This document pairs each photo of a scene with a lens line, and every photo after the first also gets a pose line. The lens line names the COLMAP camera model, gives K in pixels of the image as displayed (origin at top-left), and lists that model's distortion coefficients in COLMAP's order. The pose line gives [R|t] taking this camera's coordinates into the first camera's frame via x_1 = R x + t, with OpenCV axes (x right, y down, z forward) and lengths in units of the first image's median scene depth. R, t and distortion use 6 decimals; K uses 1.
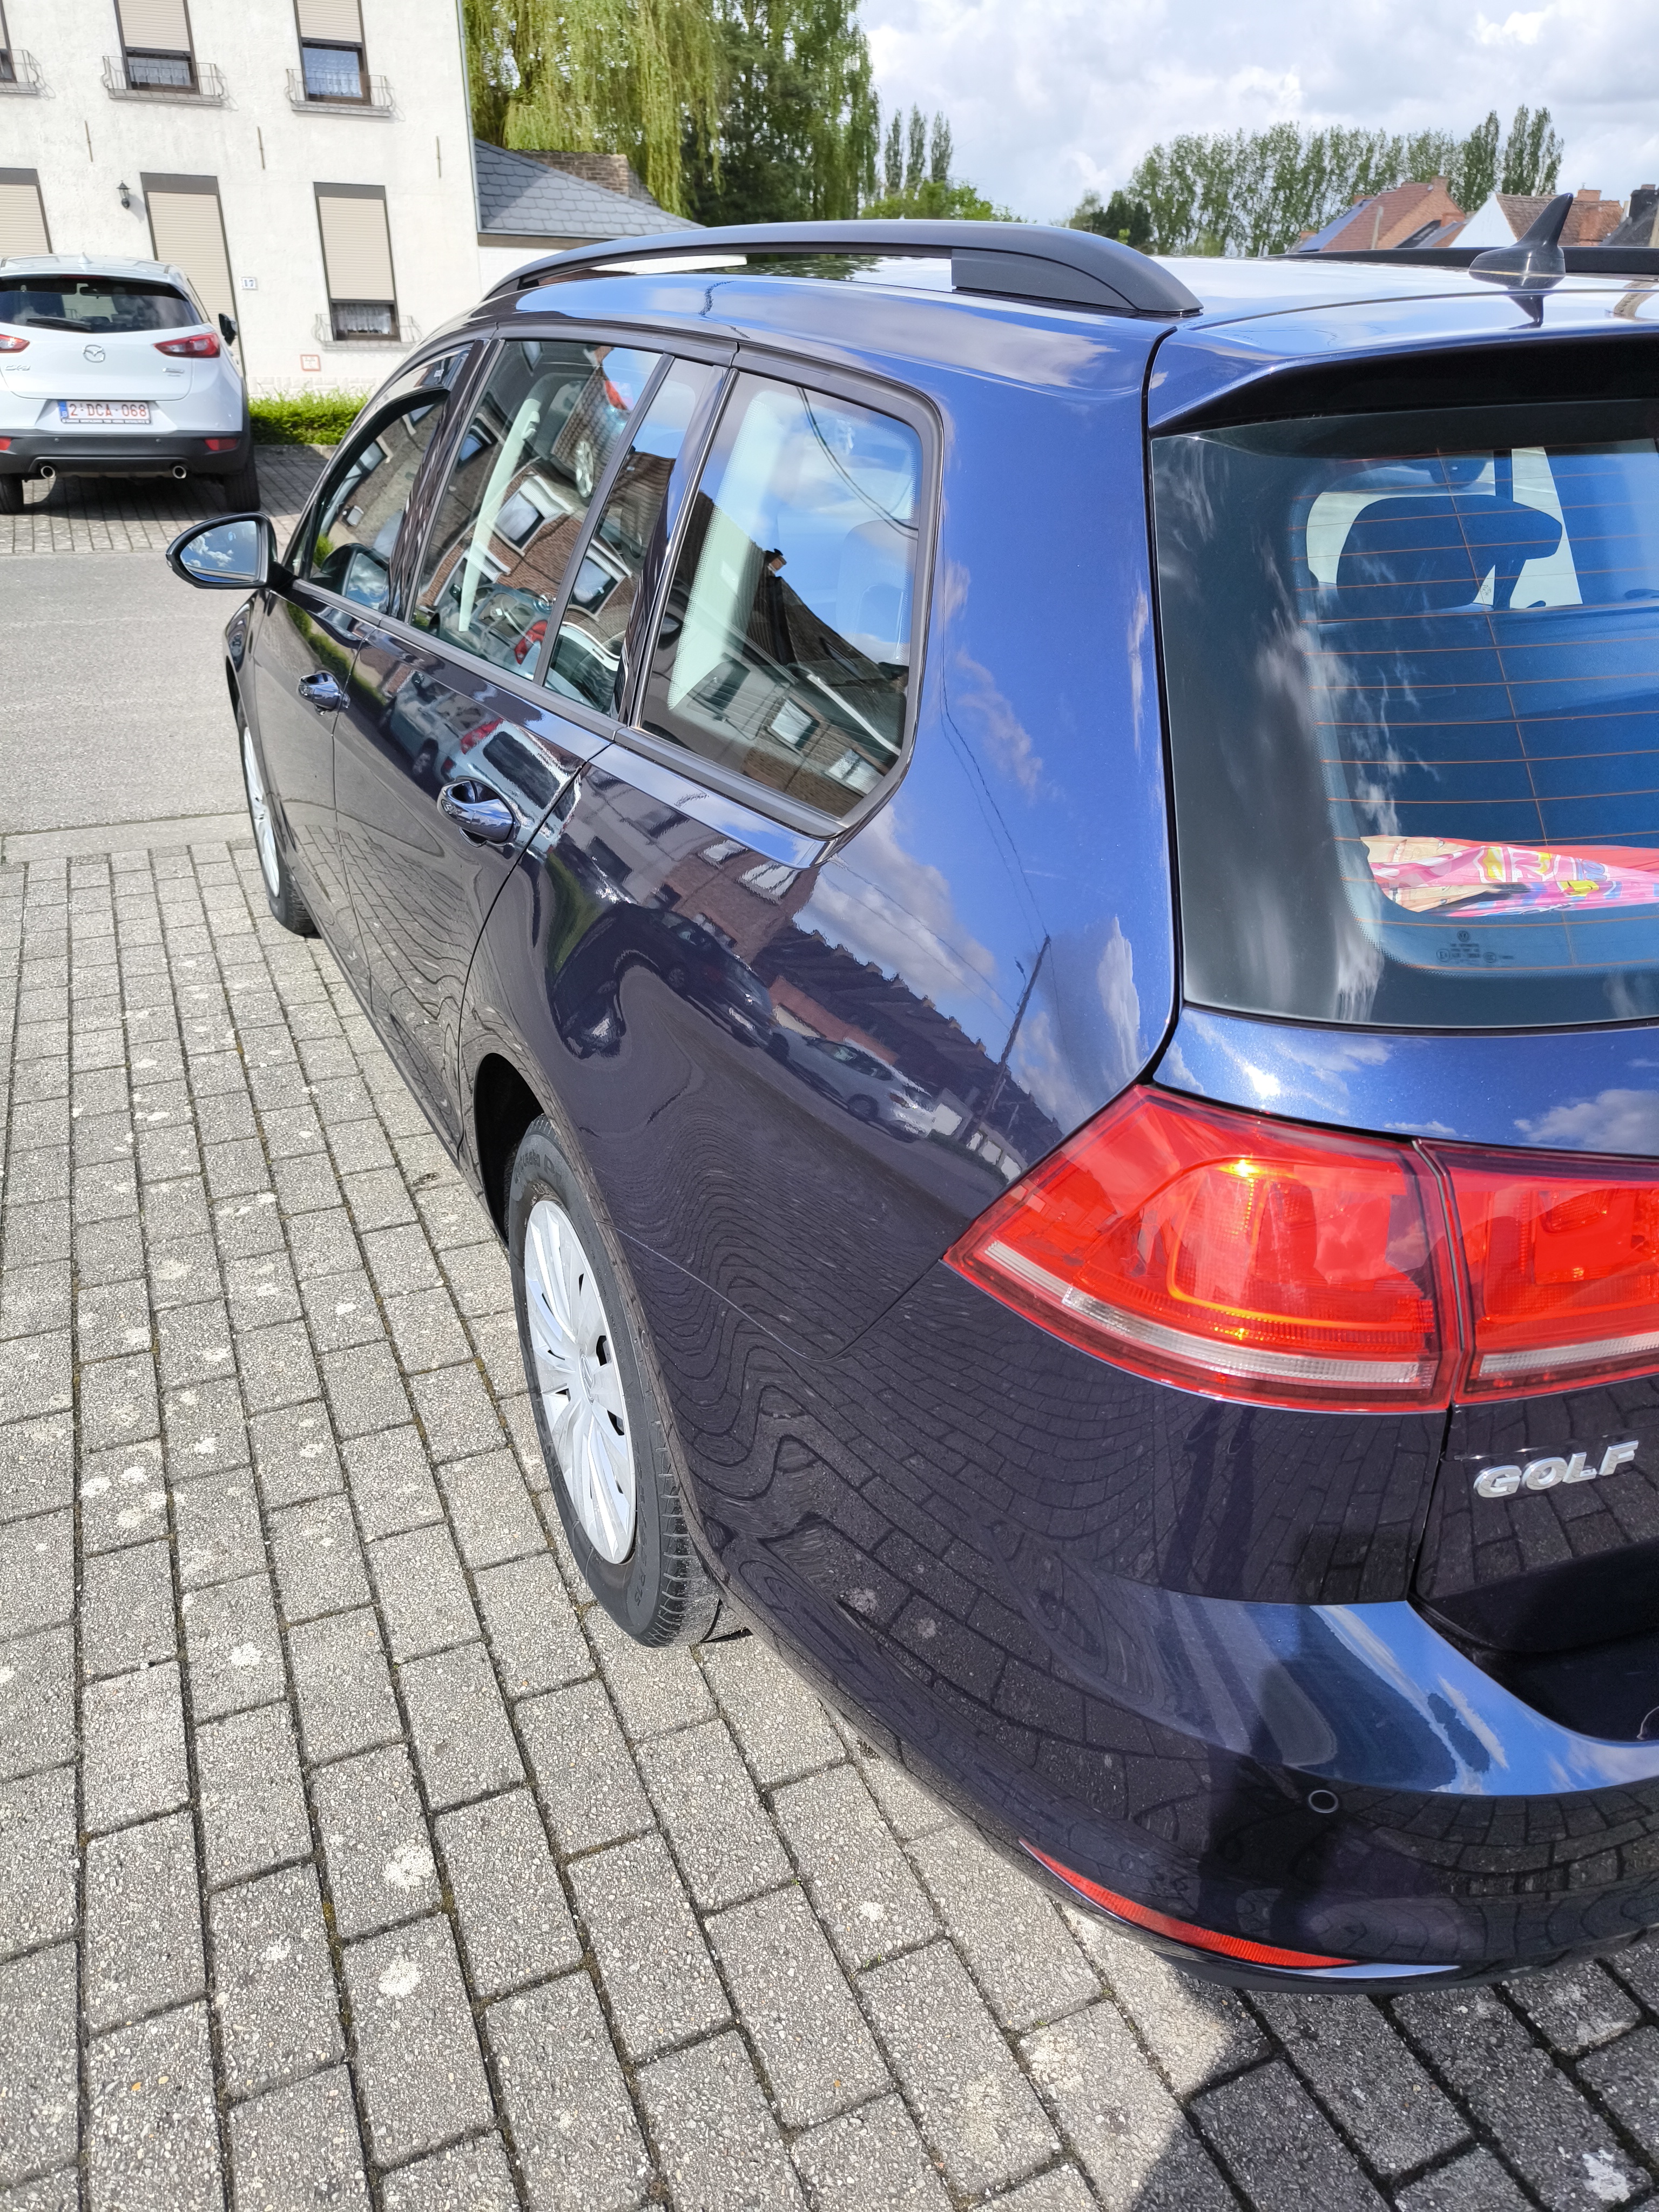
lens RADIAL K [[1573.9, 0, 810.8], [0, 1573.9, 1118.7], [0, 0, 1]] dist [0.027671, -0.017023]
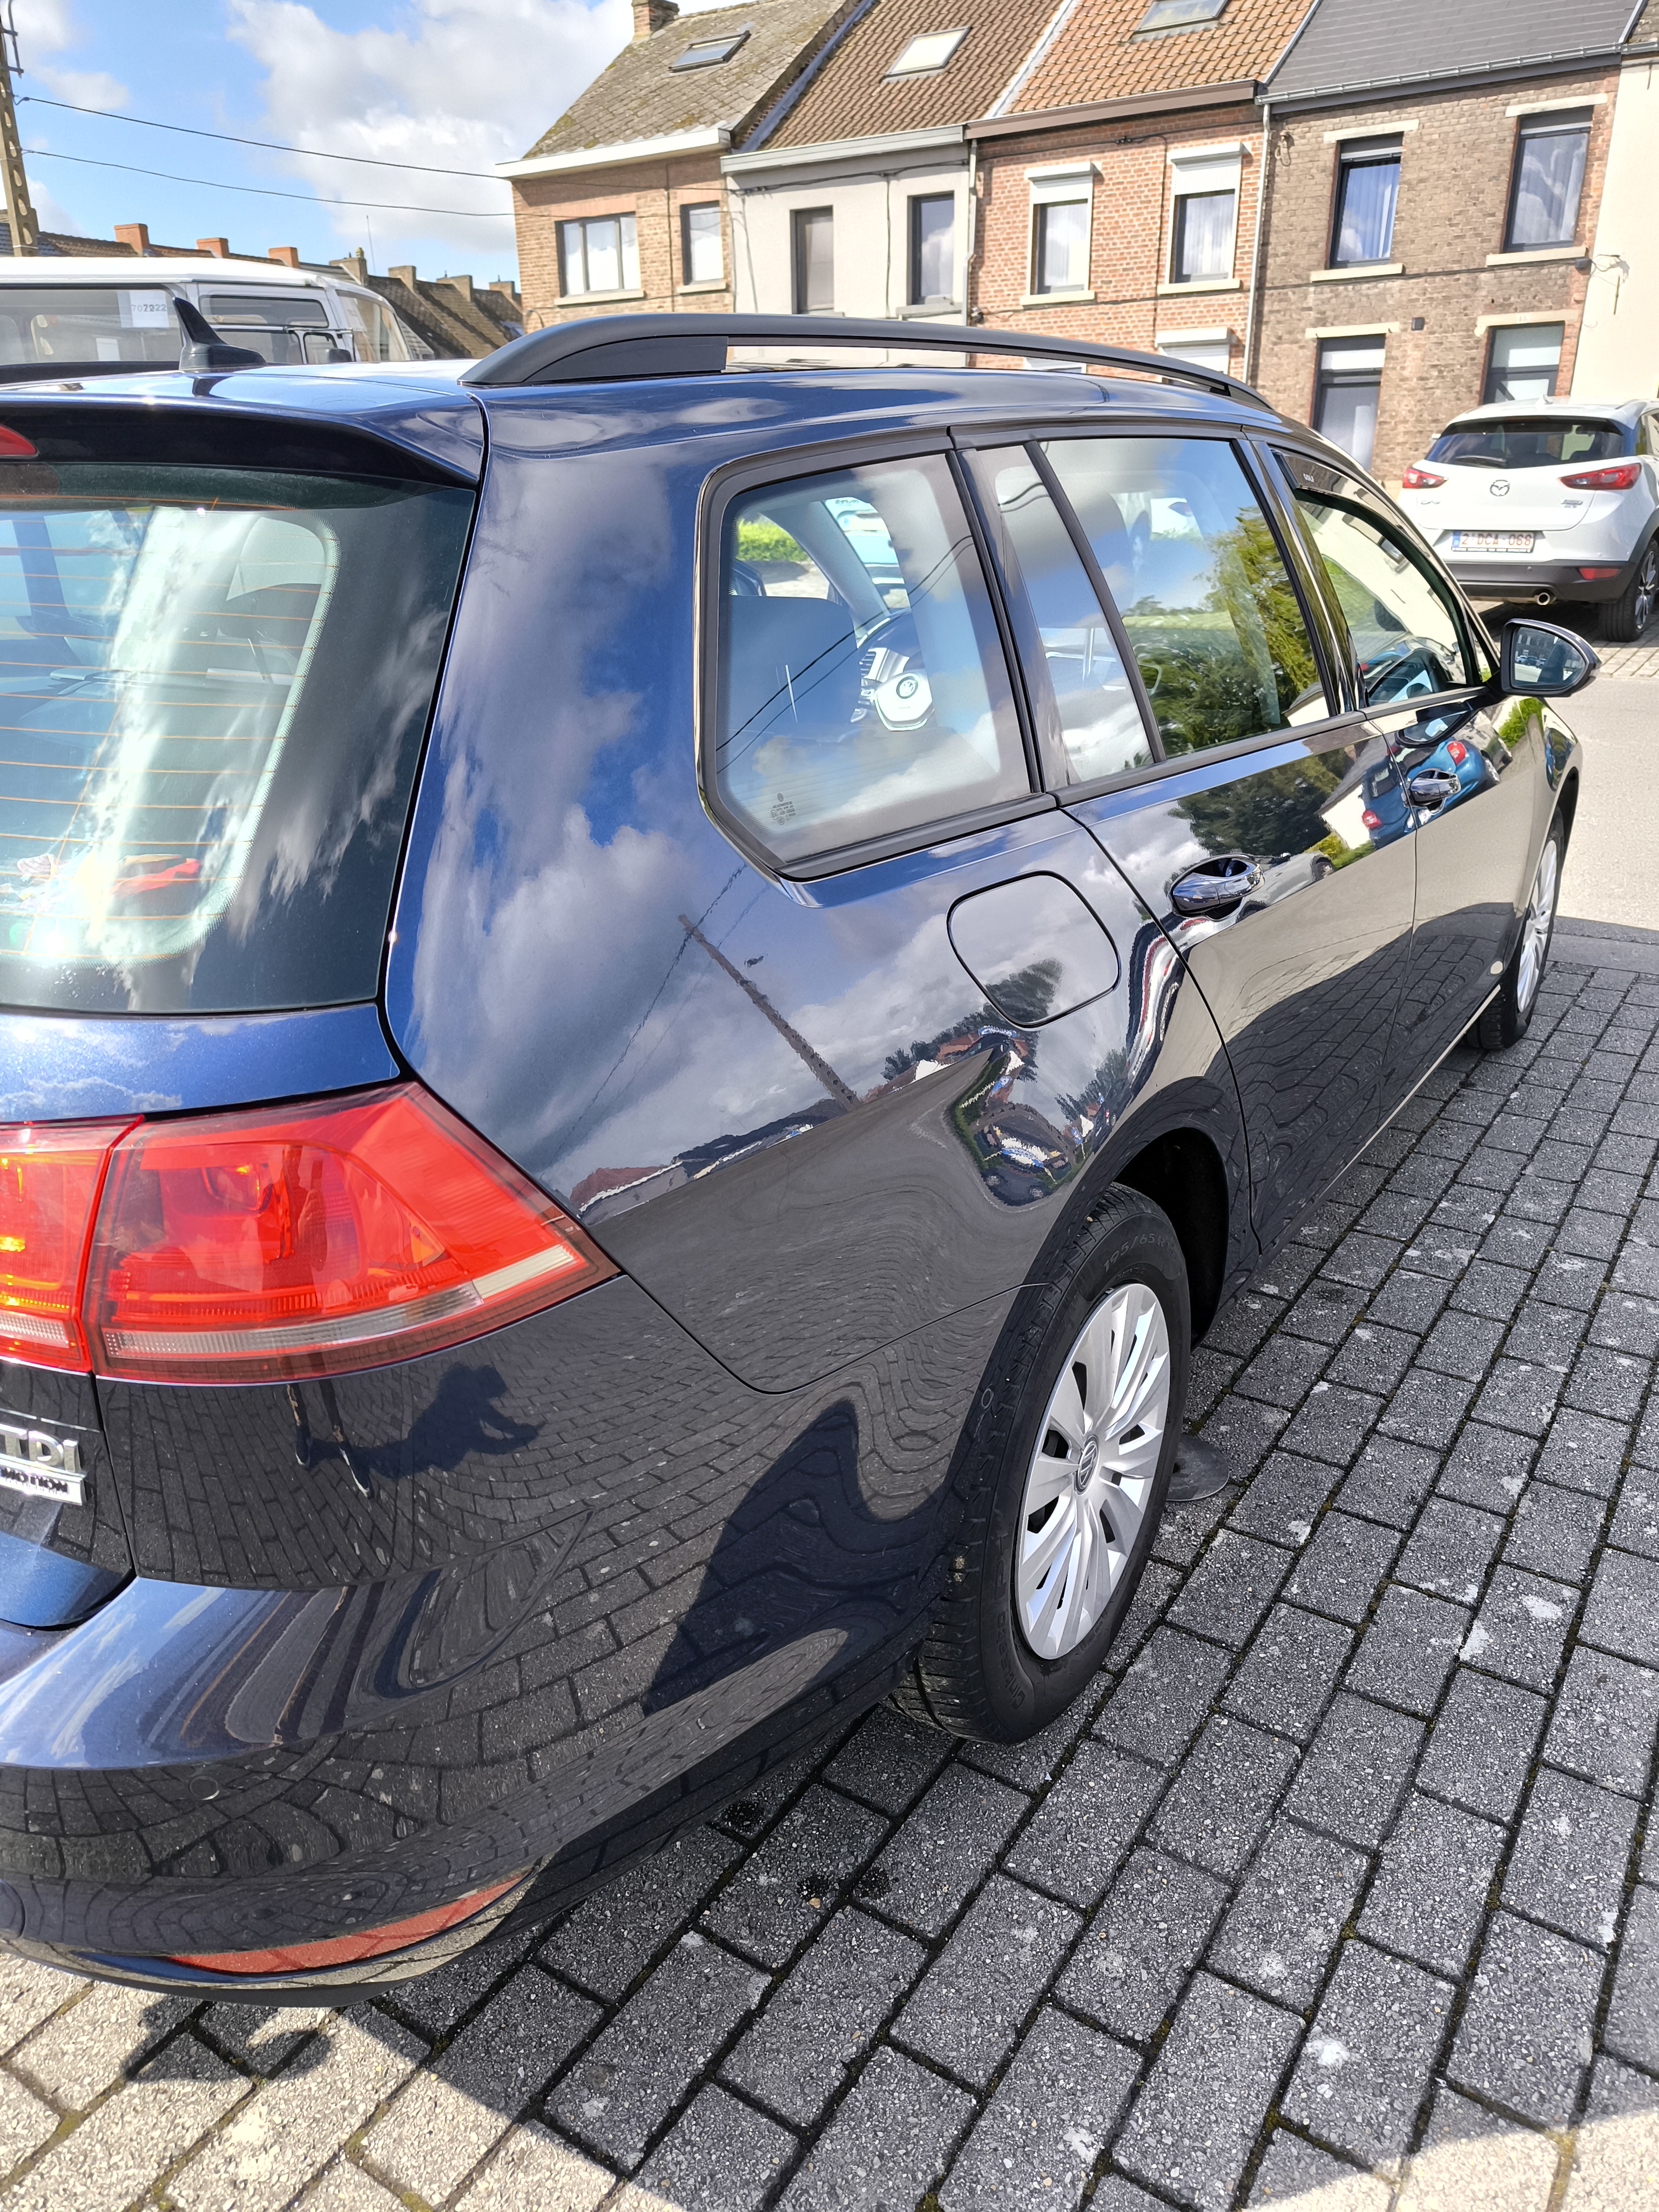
lens RADIAL K [[1573.9, 0, 838.6], [0, 1573.9, 1101.8], [0, 0, 1]] dist [0.027671, -0.017023]
pose [[0.554126, 0.288561, -0.780818, 0.228588], [-0.354724, 0.930423, 0.092111, -0.049035], [0.753071, 0.225934, 0.617930, 0.122257]]
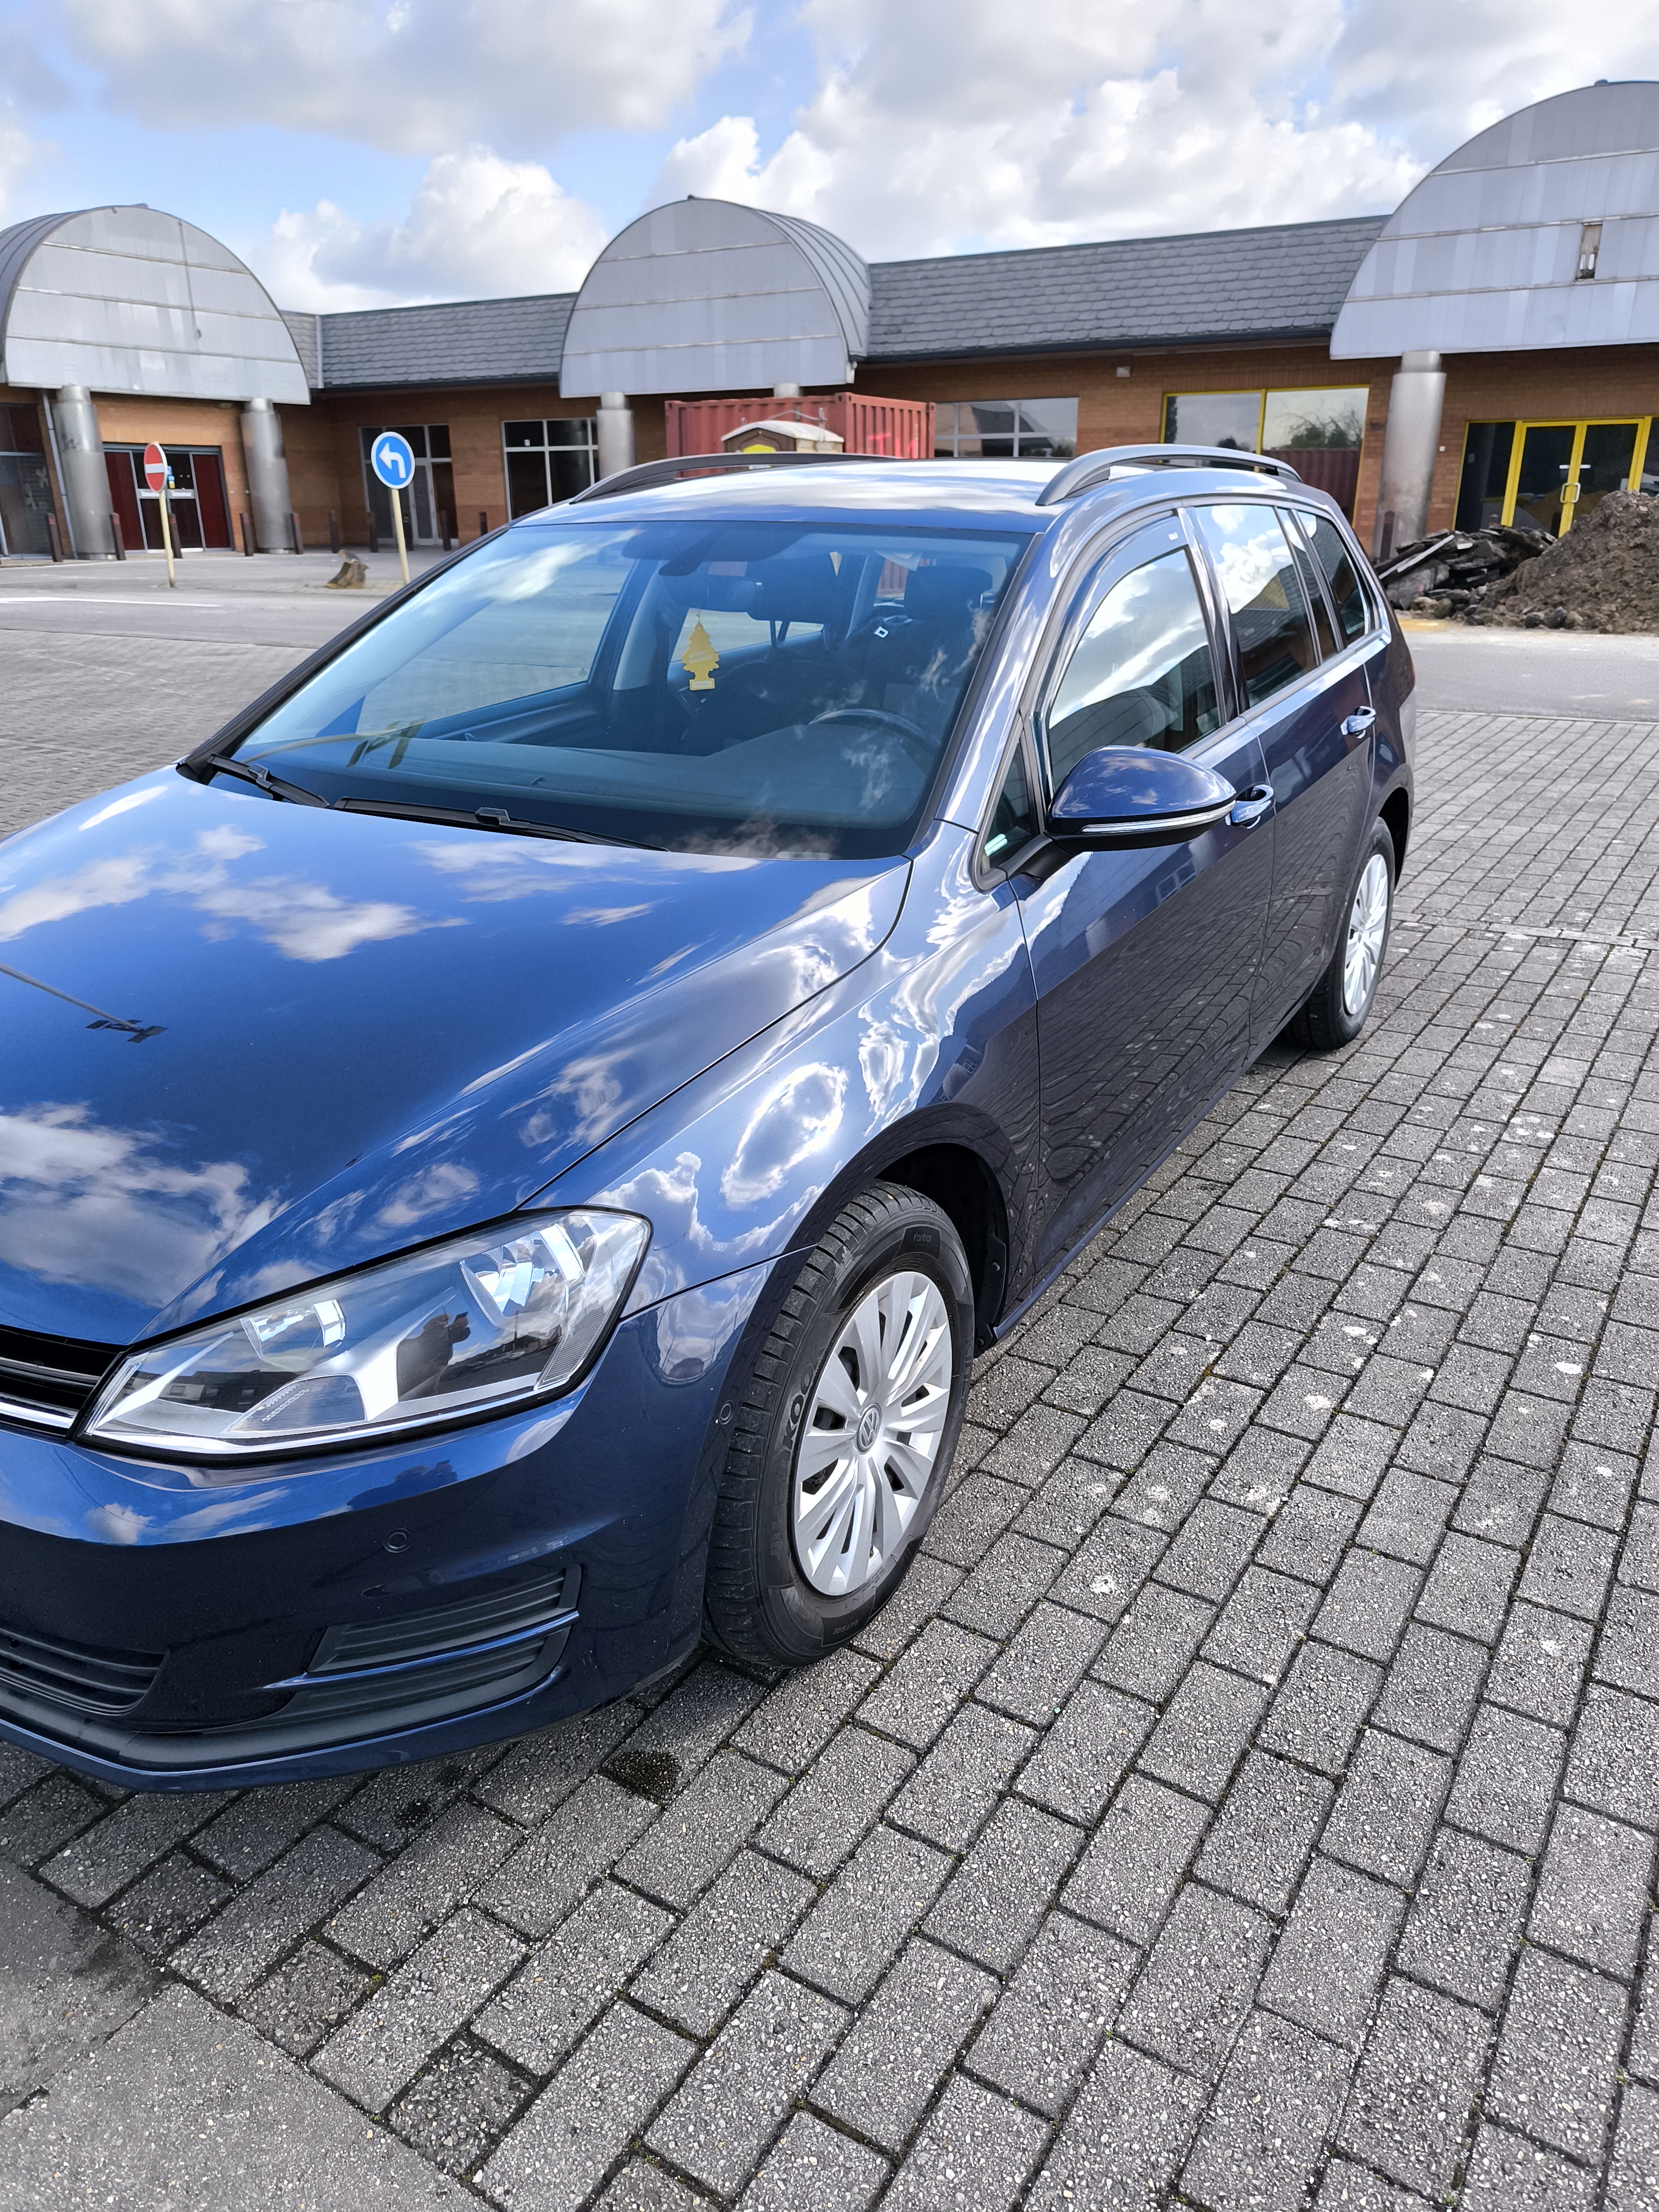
lens RADIAL K [[1573.9, 0, 828.0], [0, 1573.9, 1105.2], [0, 0, 1]] dist [0.027671, -0.017023]
pose [[-0.572360, -0.299585, 0.763317, -0.248035], [0.370024, 0.736348, 0.566457, -0.202222], [-0.731769, 0.606663, -0.310603, 0.394053]]
